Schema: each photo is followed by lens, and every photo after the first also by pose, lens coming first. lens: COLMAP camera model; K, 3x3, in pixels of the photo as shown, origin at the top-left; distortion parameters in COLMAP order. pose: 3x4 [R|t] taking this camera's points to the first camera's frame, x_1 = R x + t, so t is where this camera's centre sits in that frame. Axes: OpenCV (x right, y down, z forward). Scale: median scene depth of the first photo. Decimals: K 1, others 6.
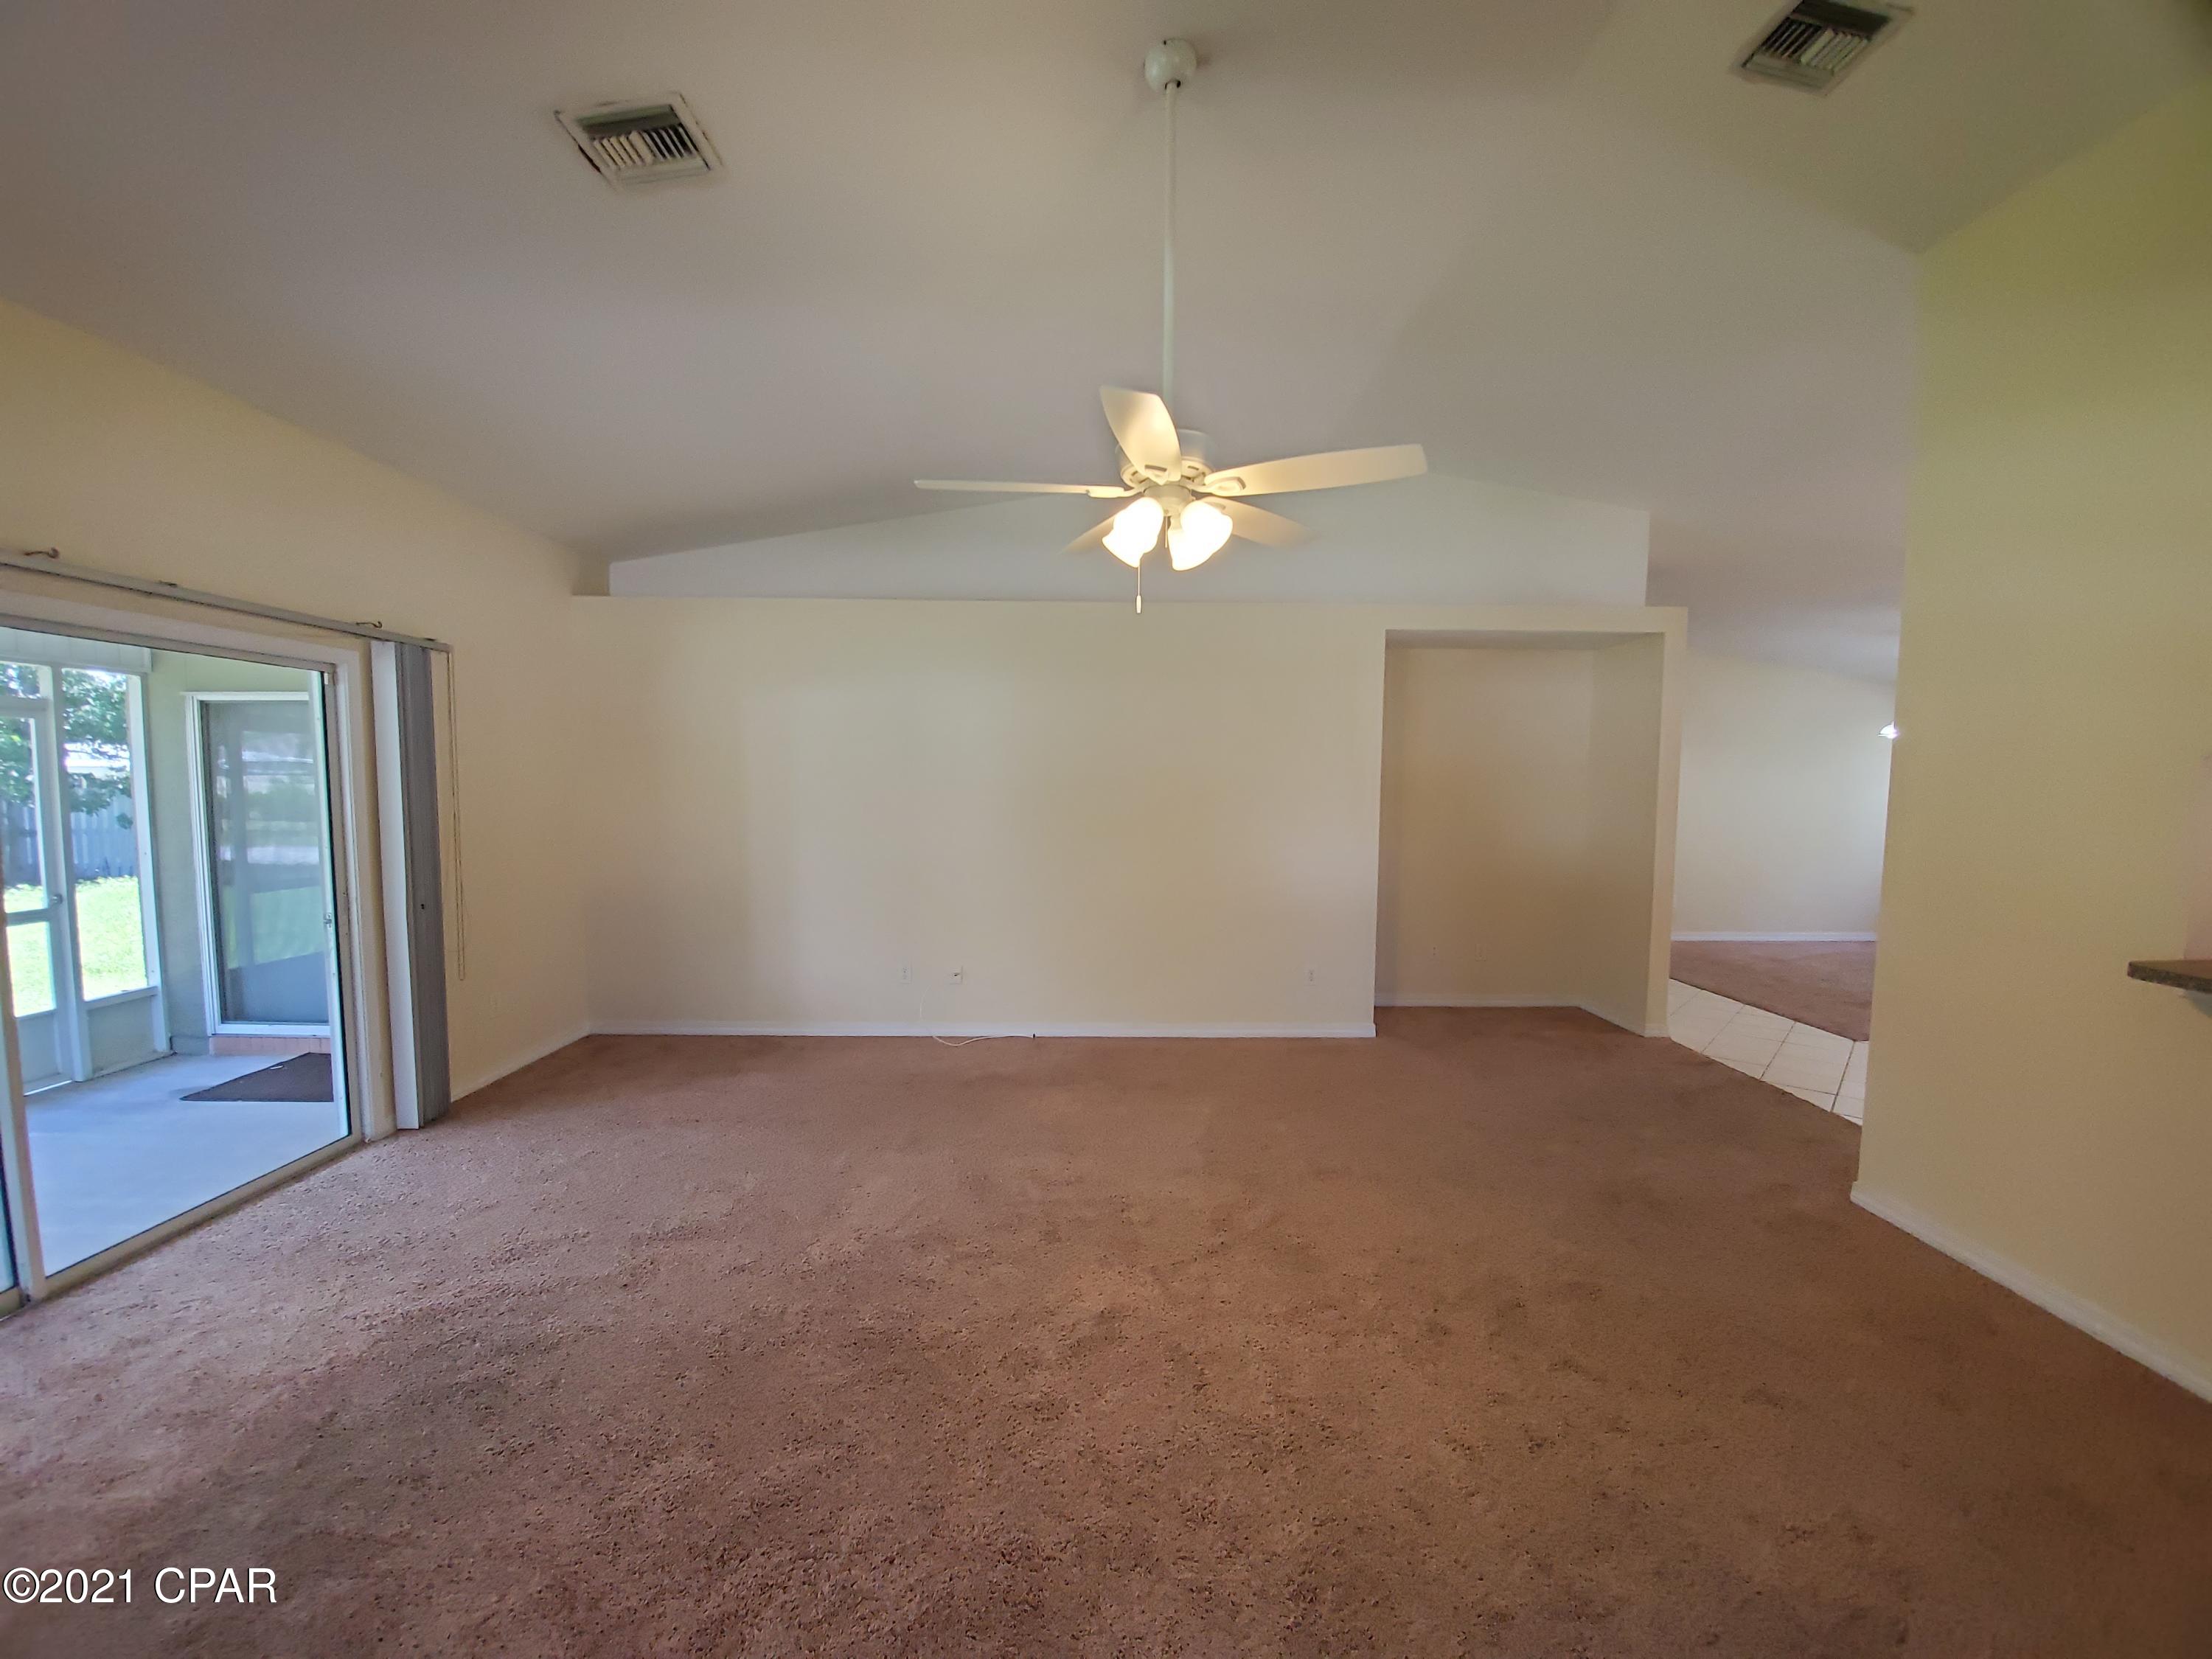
lens RADIAL K [[878.0, 0, 1107.7], [0, 878.0, 844.3], [0, 0, 1]] dist [-0.021162, -0.000552]
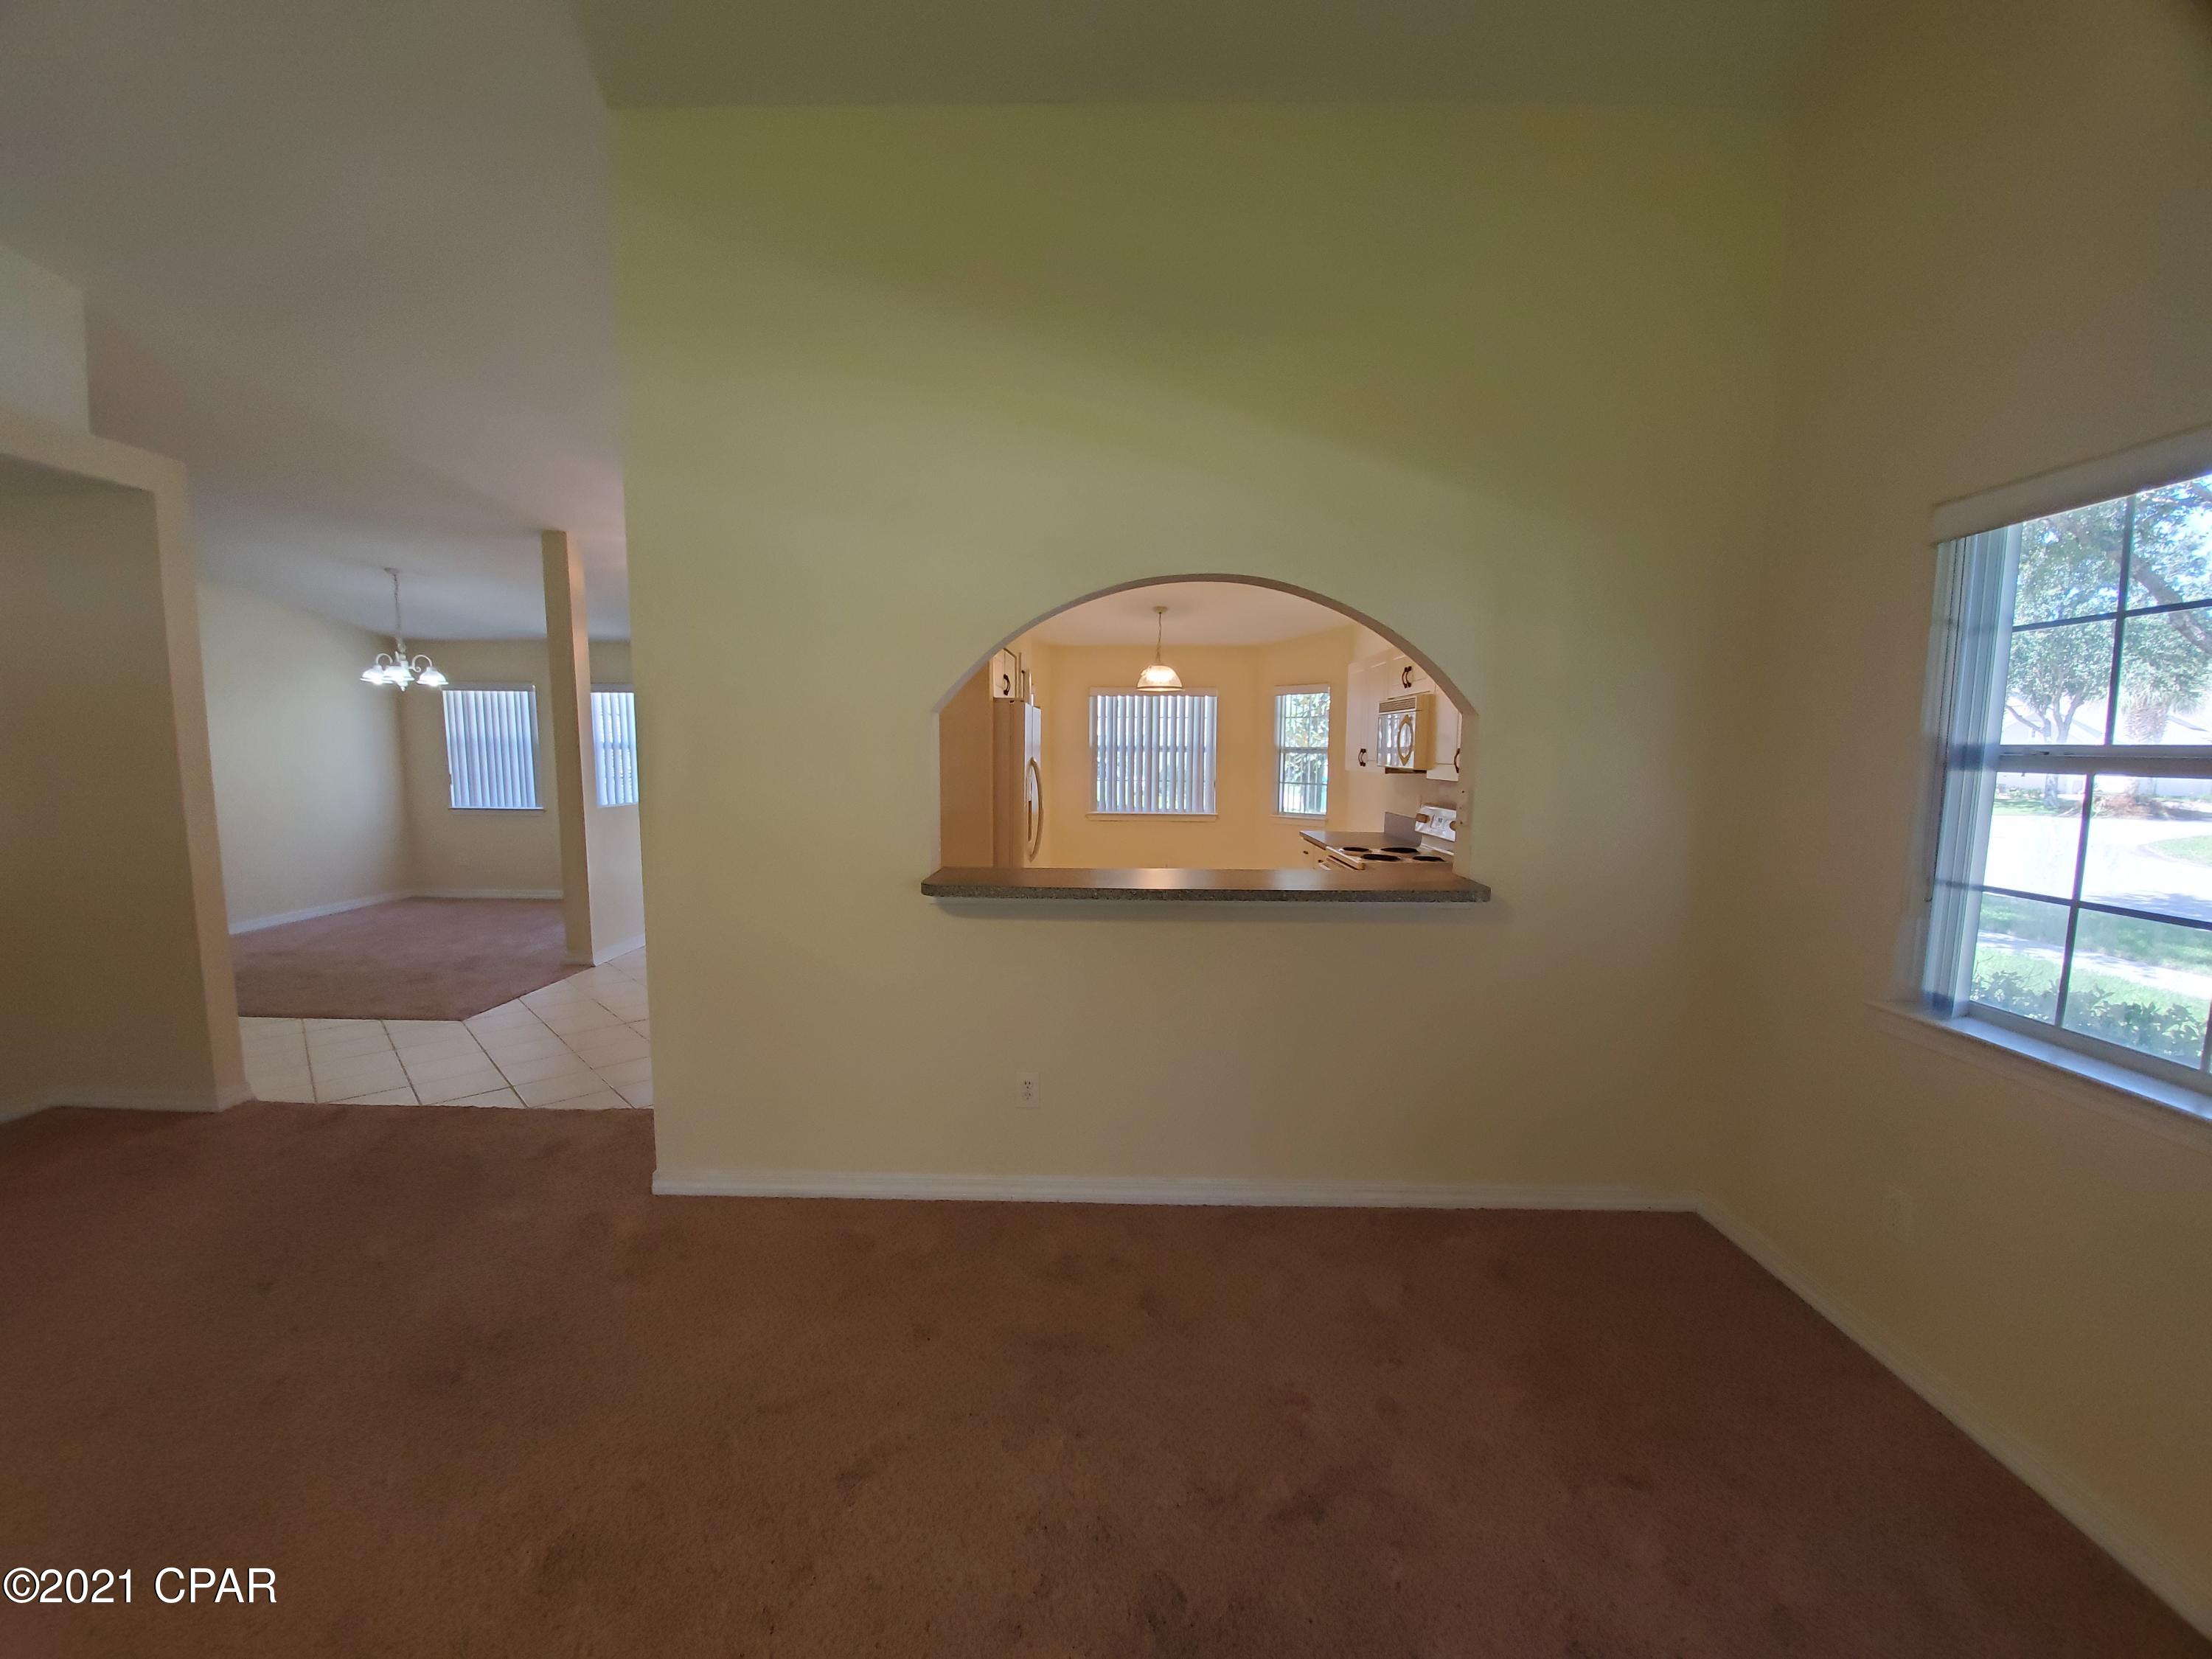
lens RADIAL K [[878.0, 0, 1107.7], [0, 878.0, 844.3], [0, 0, 1]] dist [-0.021162, -0.000552]
pose [[0.029259, -0.117168, 0.992681, 0.009626], [0.065504, 0.991196, 0.115062, -0.014106], [-0.997423, 0.061658, 0.036676, 0.290113]]
